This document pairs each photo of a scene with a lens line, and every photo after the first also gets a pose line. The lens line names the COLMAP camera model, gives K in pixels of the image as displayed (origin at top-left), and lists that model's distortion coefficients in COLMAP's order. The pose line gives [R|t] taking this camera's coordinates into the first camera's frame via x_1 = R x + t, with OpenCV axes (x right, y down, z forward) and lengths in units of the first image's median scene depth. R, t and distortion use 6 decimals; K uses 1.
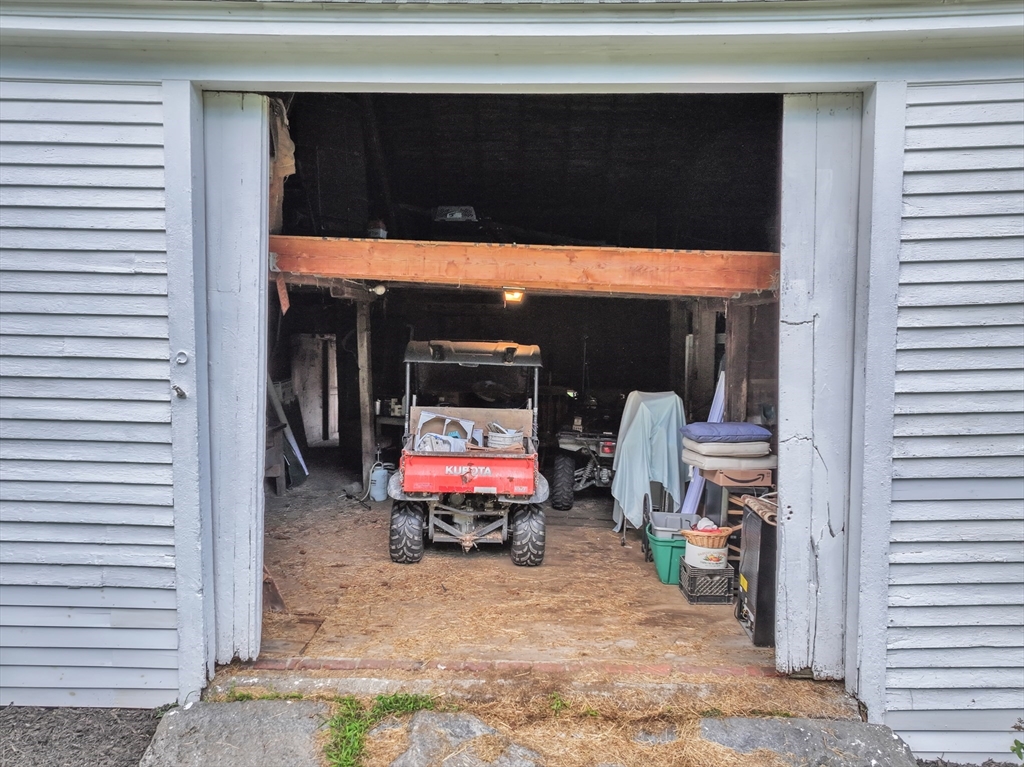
lens RADIAL K [[736.7, 0, 512.0], [0, 736.7, 383.5], [0, 0, 1]] dist [0.009348, 0.000723]
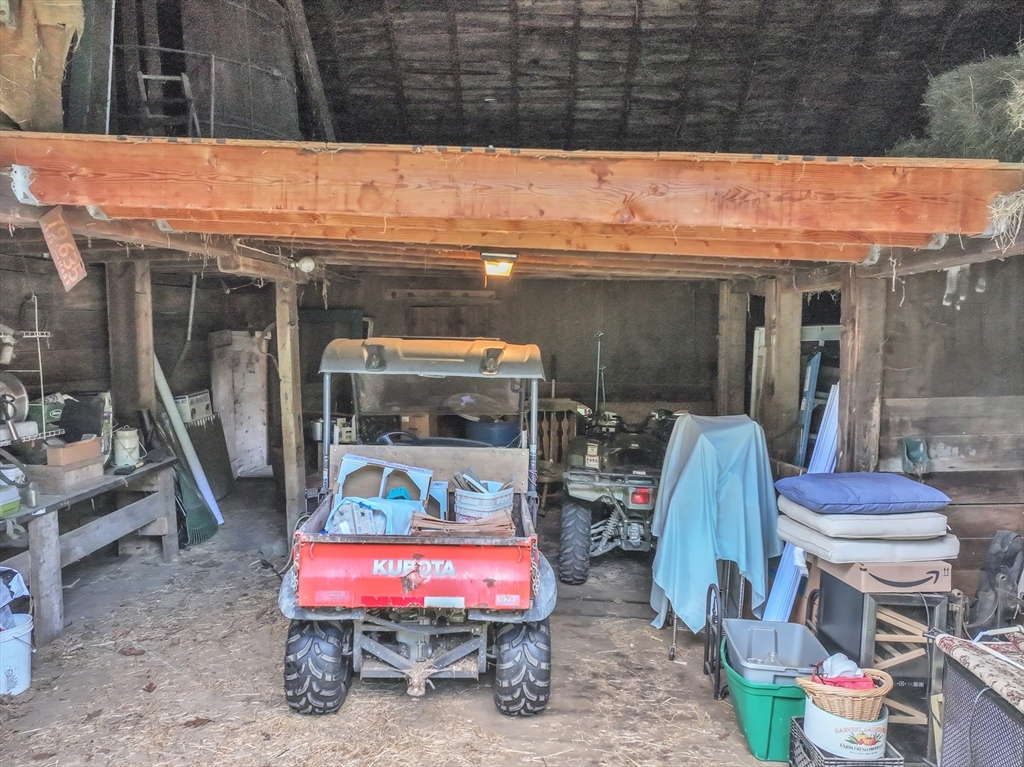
lens RADIAL K [[736.7, 0, 512.0], [0, 736.7, 383.5], [0, 0, 1]] dist [0.009348, 0.000723]
pose [[0.999990, -0.004001, 0.002014, 0.013718], [0.004001, 0.999992, 0.000039, -0.020515], [-0.002014, -0.000031, 0.999998, 0.405604]]
